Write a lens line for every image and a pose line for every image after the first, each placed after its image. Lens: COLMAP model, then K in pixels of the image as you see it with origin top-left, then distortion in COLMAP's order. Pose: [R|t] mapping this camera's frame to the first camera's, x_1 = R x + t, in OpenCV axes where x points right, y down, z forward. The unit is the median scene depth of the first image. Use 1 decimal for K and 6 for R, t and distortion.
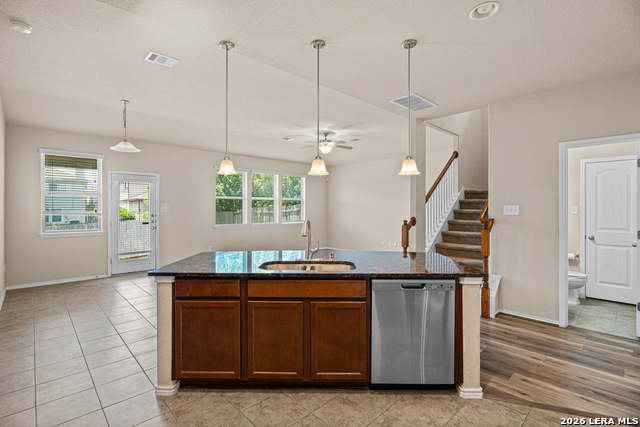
lens RADIAL K [[301.0, 0, 318.3], [0, 301.0, 211.2], [0, 0, 1]] dist [-0.005276, -0.000570]
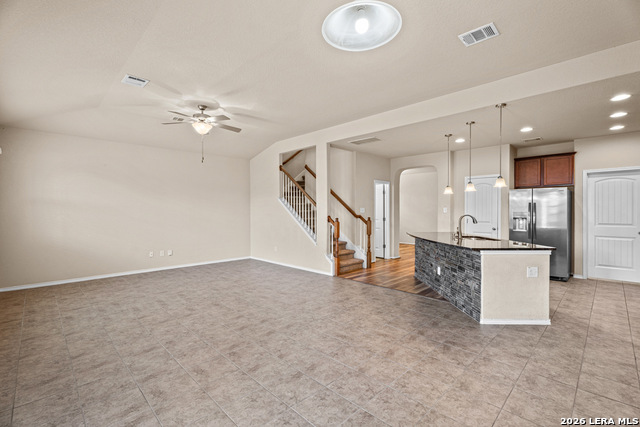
lens RADIAL K [[285.1, 0, 318.9], [0, 285.1, 211.4], [0, 0, 1]] dist [-0.000842, -0.000064]
pose [[-0.014332, -0.005396, 0.999883, -0.591344], [0.010957, 0.999925, 0.005553, -0.004860], [-0.999837, 0.011035, -0.014272, 0.649394]]
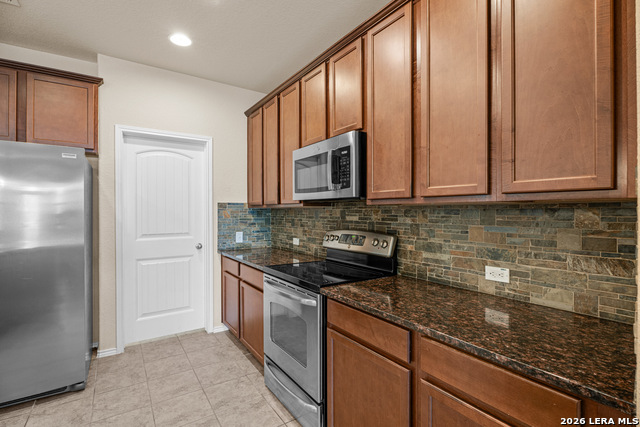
lens RADIAL K [[301.0, 0, 318.3], [0, 301.0, 211.2], [0, 0, 1]] dist [-0.005276, -0.000570]
pose [[-0.986744, 0.002323, 0.162268, -0.172129], [0.003501, 0.999970, 0.006971, 0.004669], [-0.162247, 0.007446, -0.986722, 0.281625]]
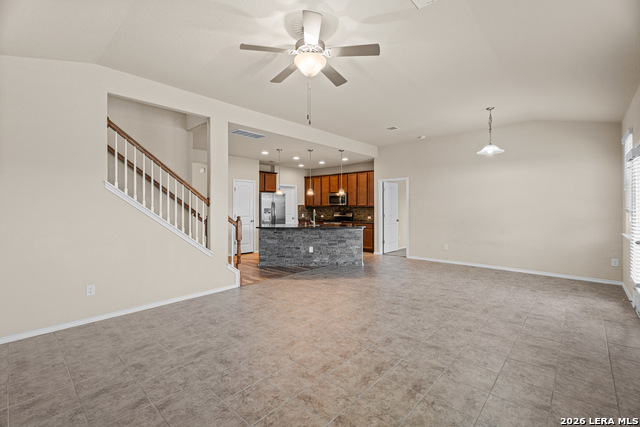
lens RADIAL K [[288.9, 0, 317.6], [0, 288.9, 202.5], [0, 0, 1]] dist [0.009036, -0.000034]
pose [[-0.997863, 0.001145, -0.065334, 0.036000], [0.001451, 0.999988, -0.004646, -0.010401], [0.065328, -0.004731, -0.997853, 1.247538]]
